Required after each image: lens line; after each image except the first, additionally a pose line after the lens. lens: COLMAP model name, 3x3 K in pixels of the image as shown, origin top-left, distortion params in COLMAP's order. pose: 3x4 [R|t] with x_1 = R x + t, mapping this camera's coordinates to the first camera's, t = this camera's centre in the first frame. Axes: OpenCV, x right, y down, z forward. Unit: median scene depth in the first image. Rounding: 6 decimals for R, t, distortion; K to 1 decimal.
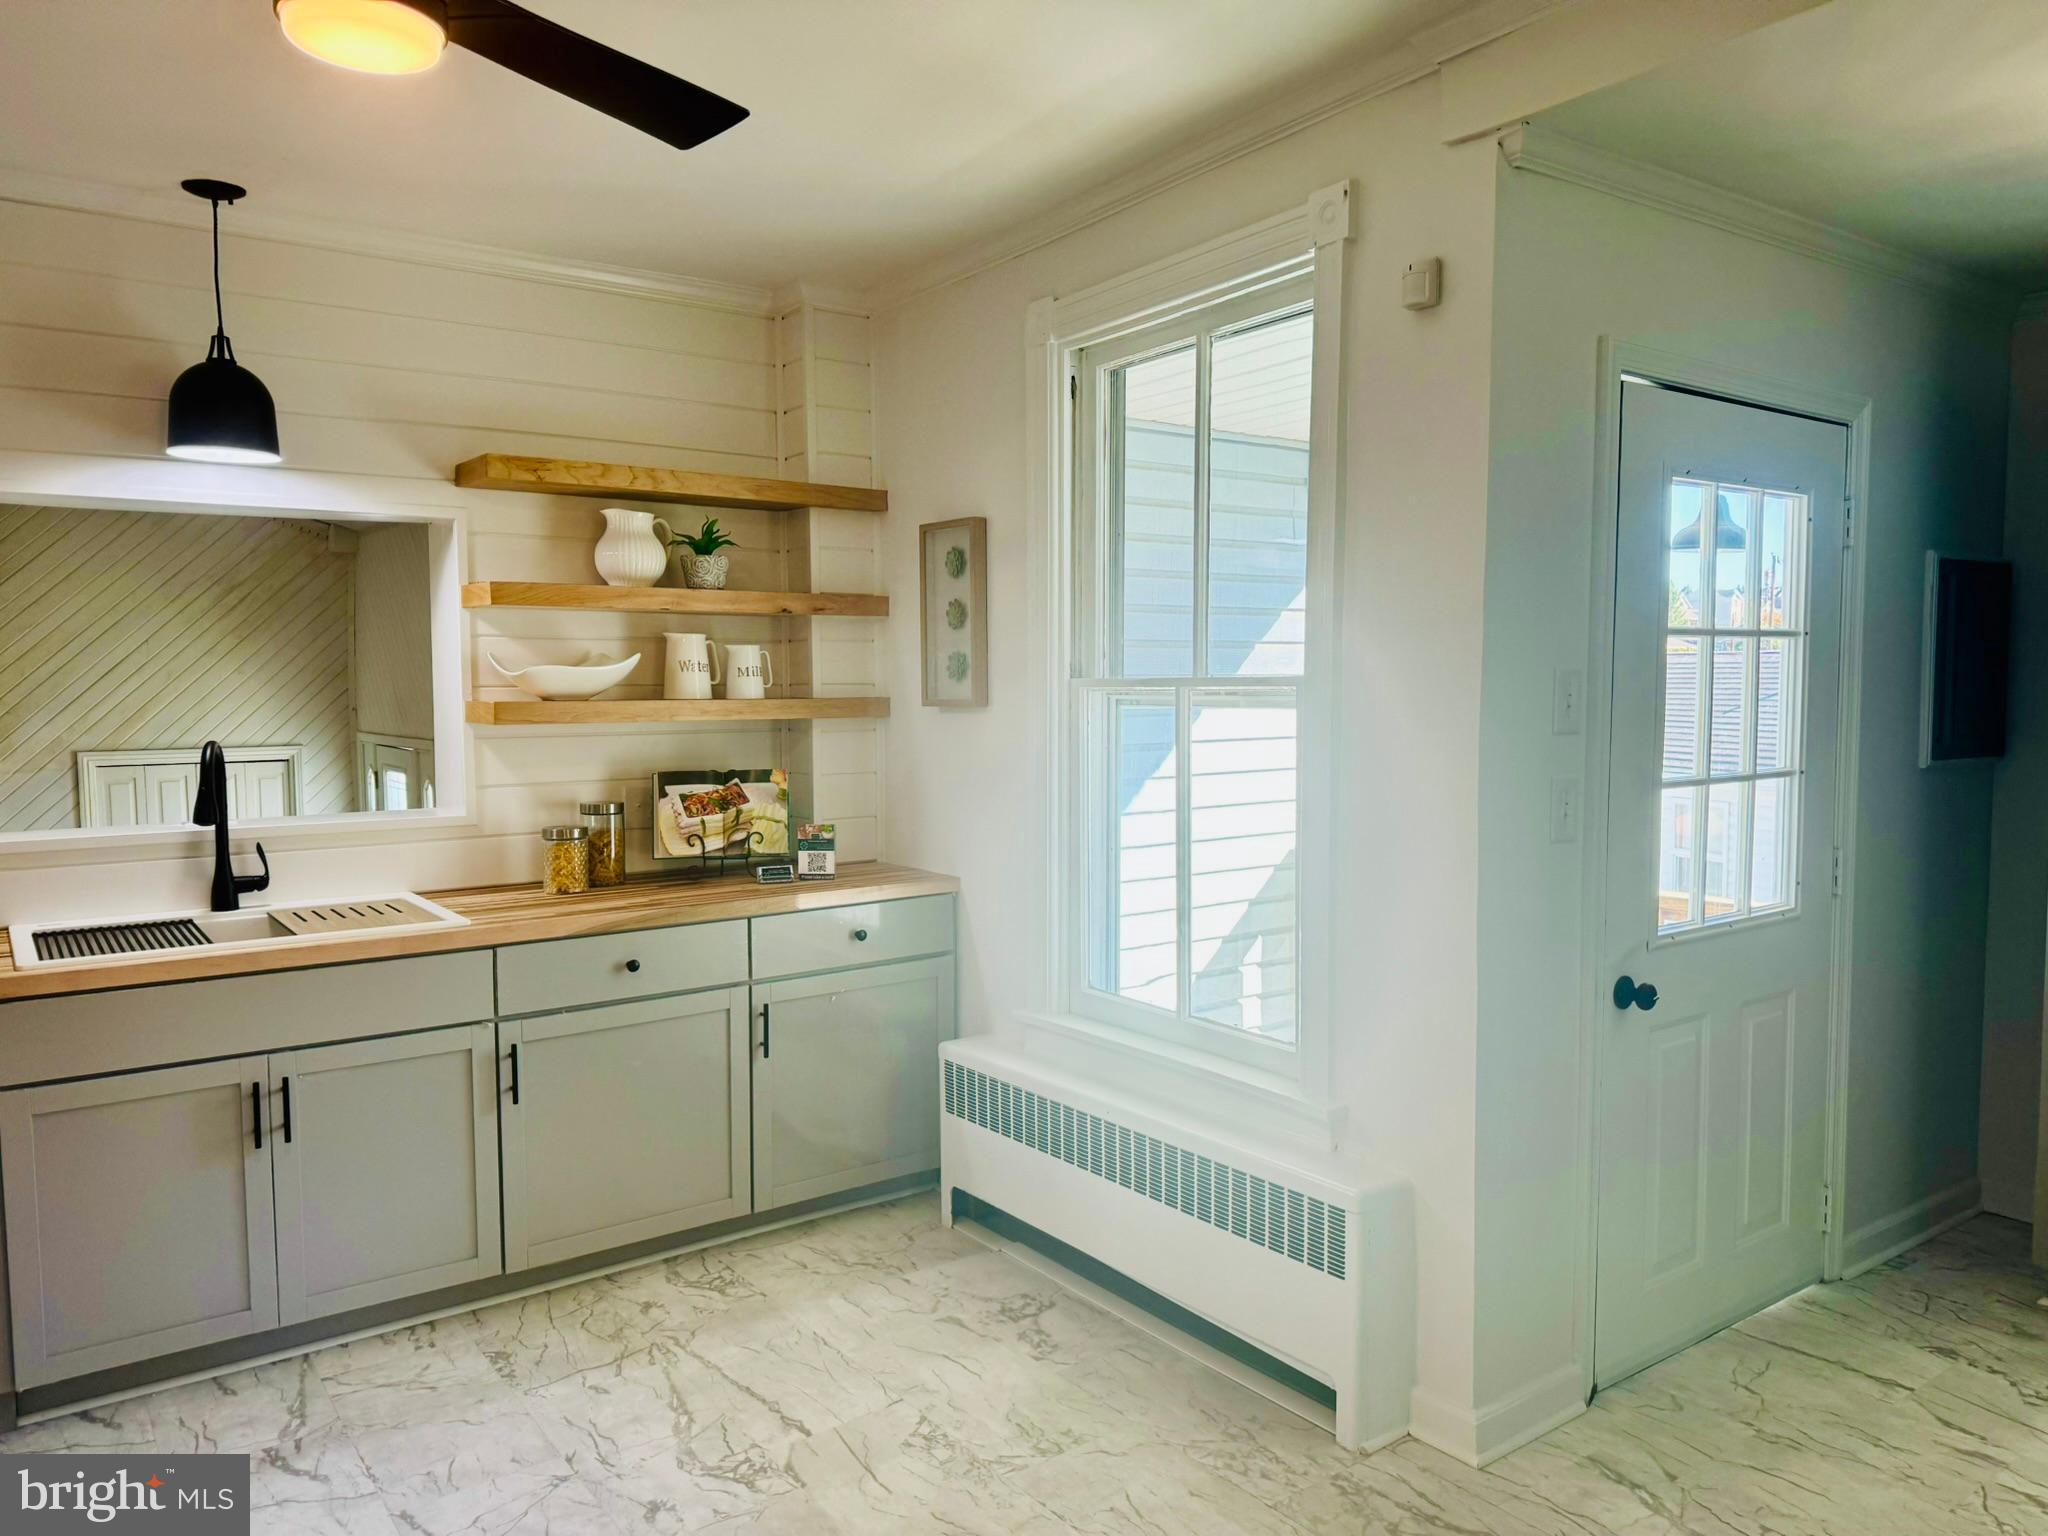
lens RADIAL K [[1431.7, 0, 1024.0], [0, 1431.7, 768.0], [0, 0, 1]] dist [0.145366, -0.242254]
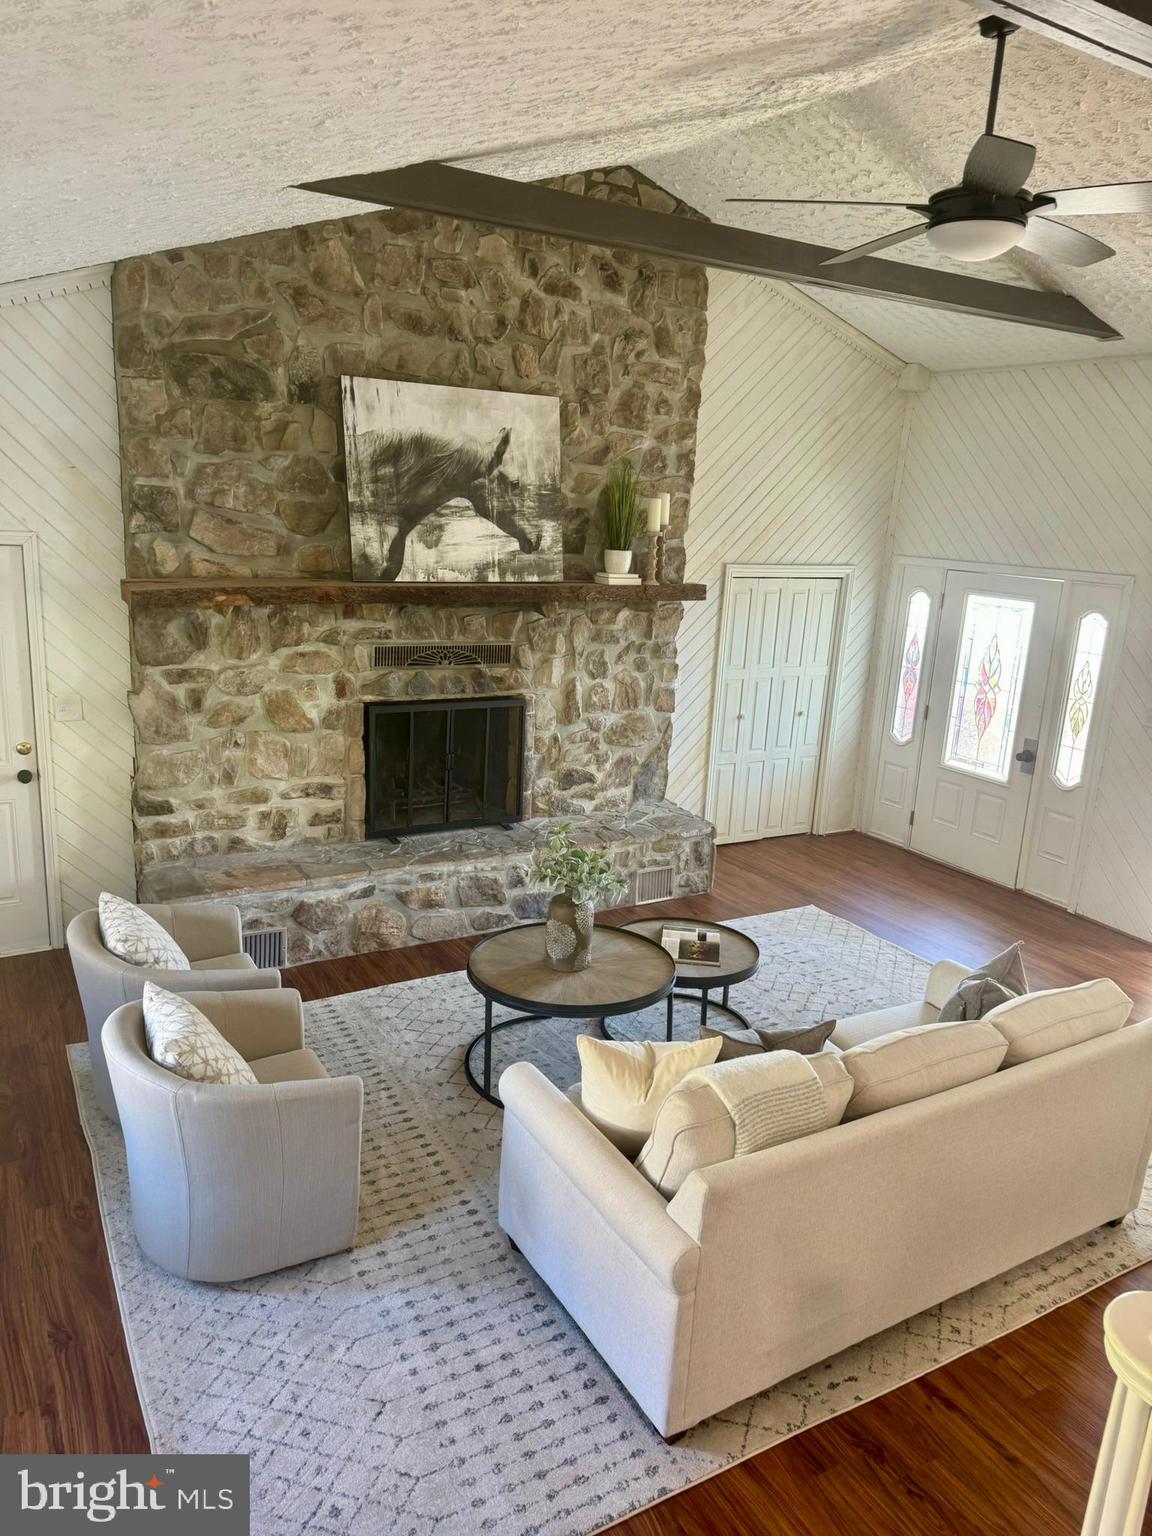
lens RADIAL K [[1064.8, 0, 576.0], [0, 1064.8, 768.0], [0, 0, 1]] dist [0.153396, -0.255198]
pose [[0.993859, 0.079502, -0.076963, -1.538807], [-0.064444, 0.981284, 0.181464, 0.002632], [0.089950, -0.175390, 0.980381, 0.271198]]
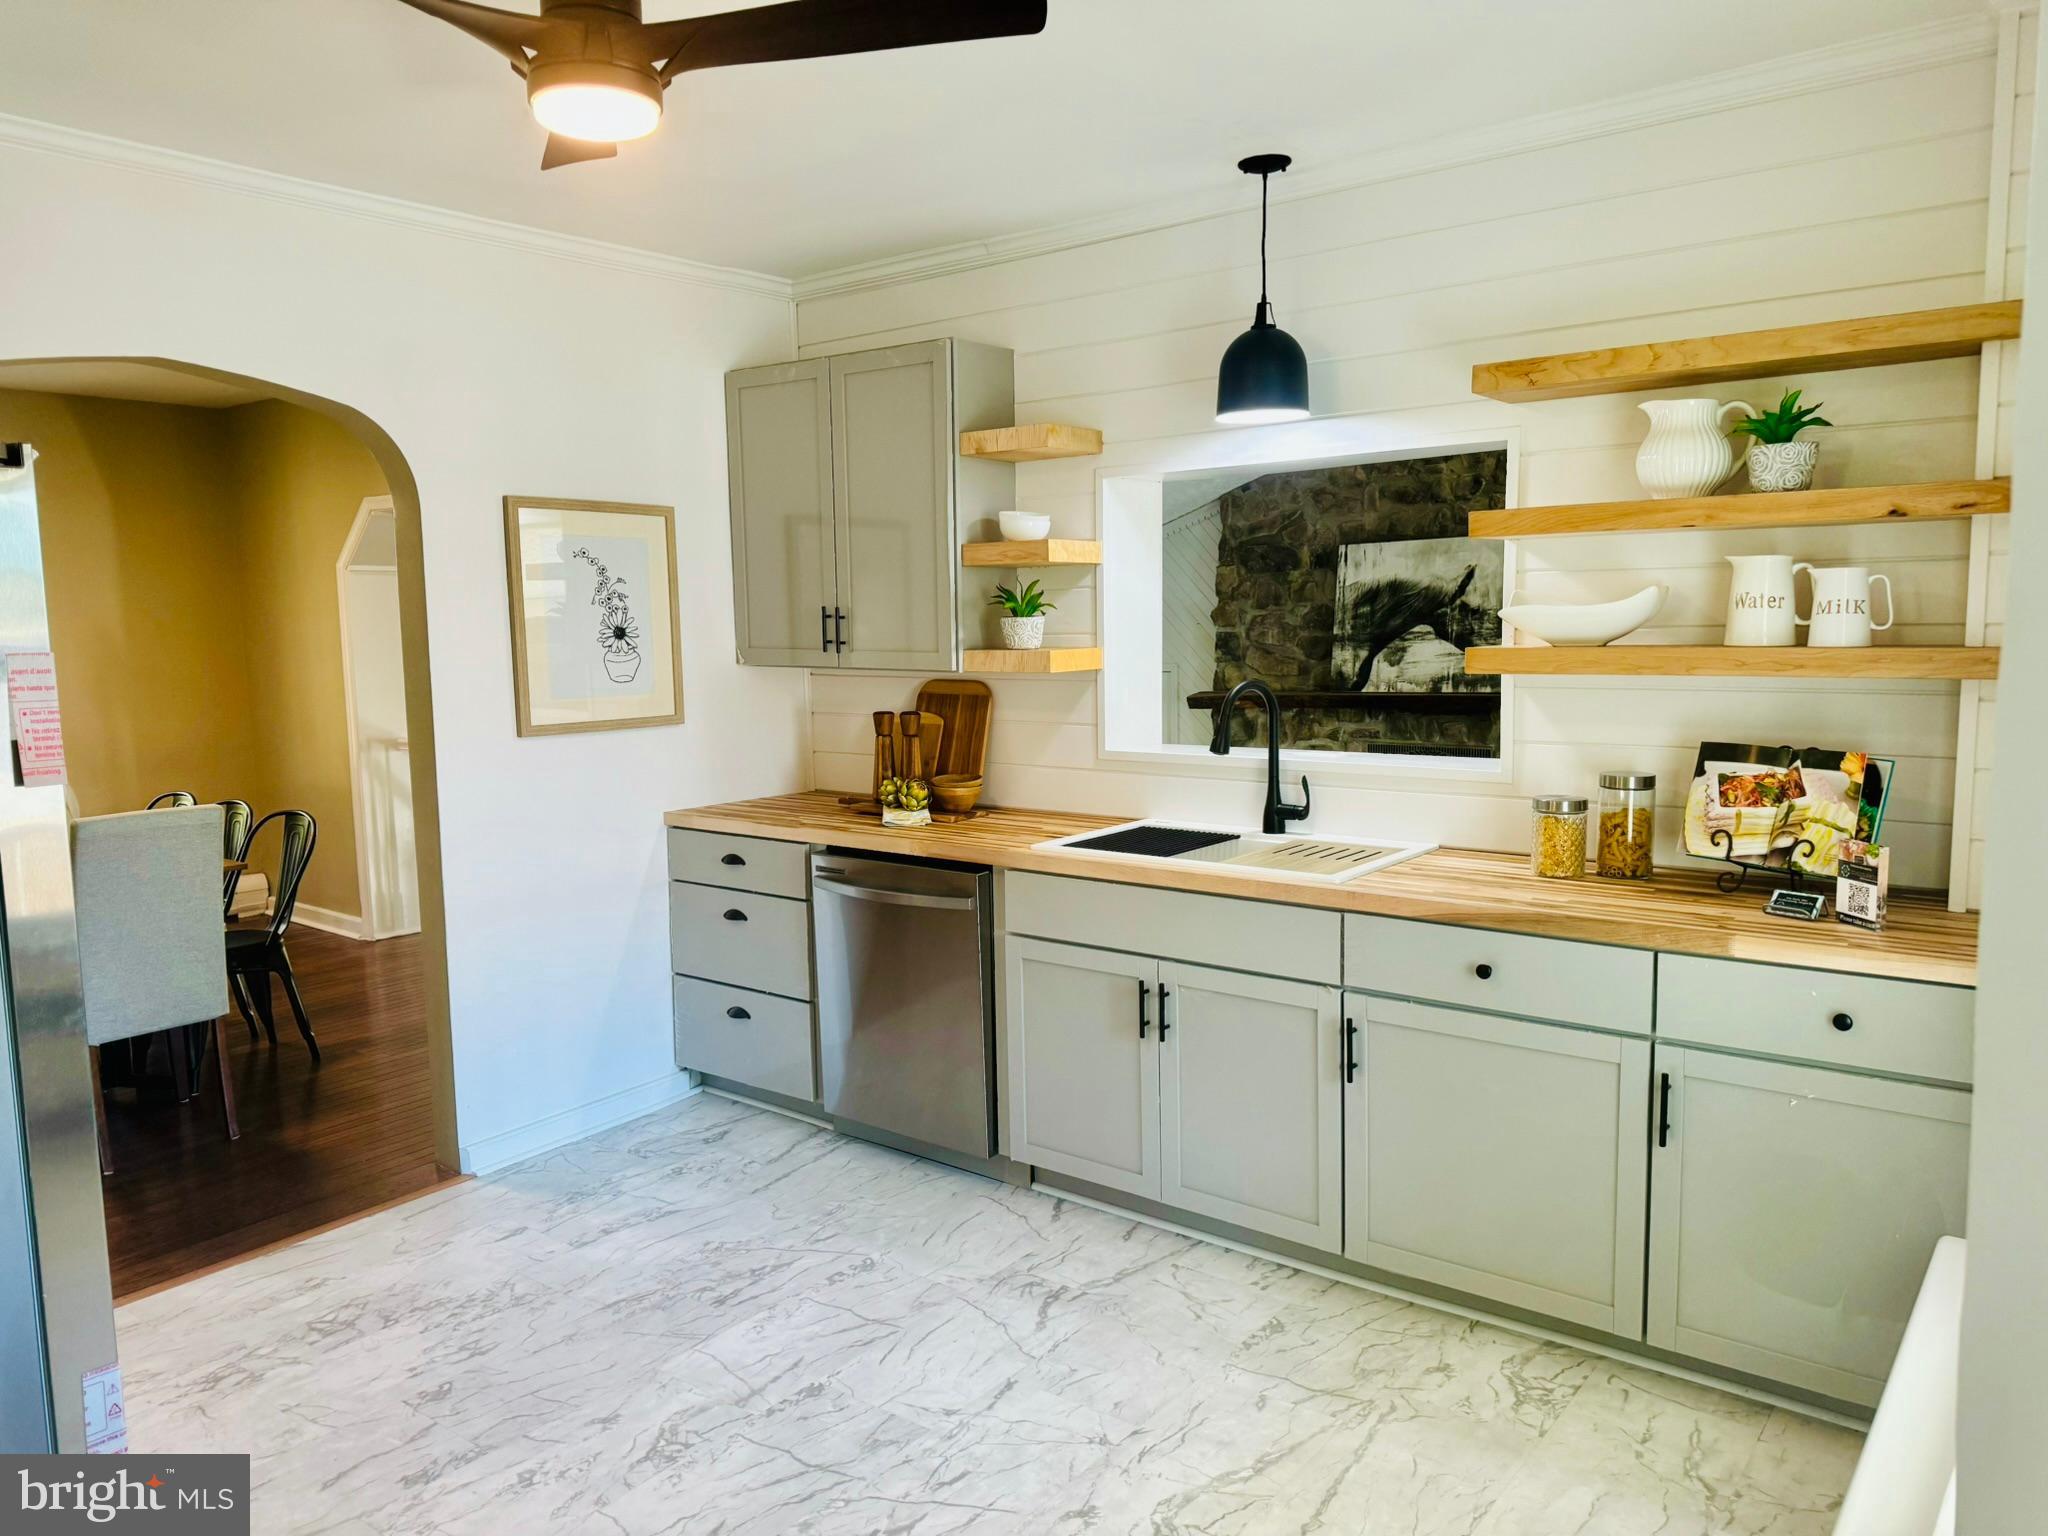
lens RADIAL K [[1431.7, 0, 1024.0], [0, 1431.7, 768.0], [0, 0, 1]] dist [0.145366, -0.242254]
pose [[0.279520, 0.101294, -0.954782, 0.396218], [-0.046246, 0.994686, 0.091989, -0.039230], [0.959026, 0.018442, 0.282719, 0.461308]]
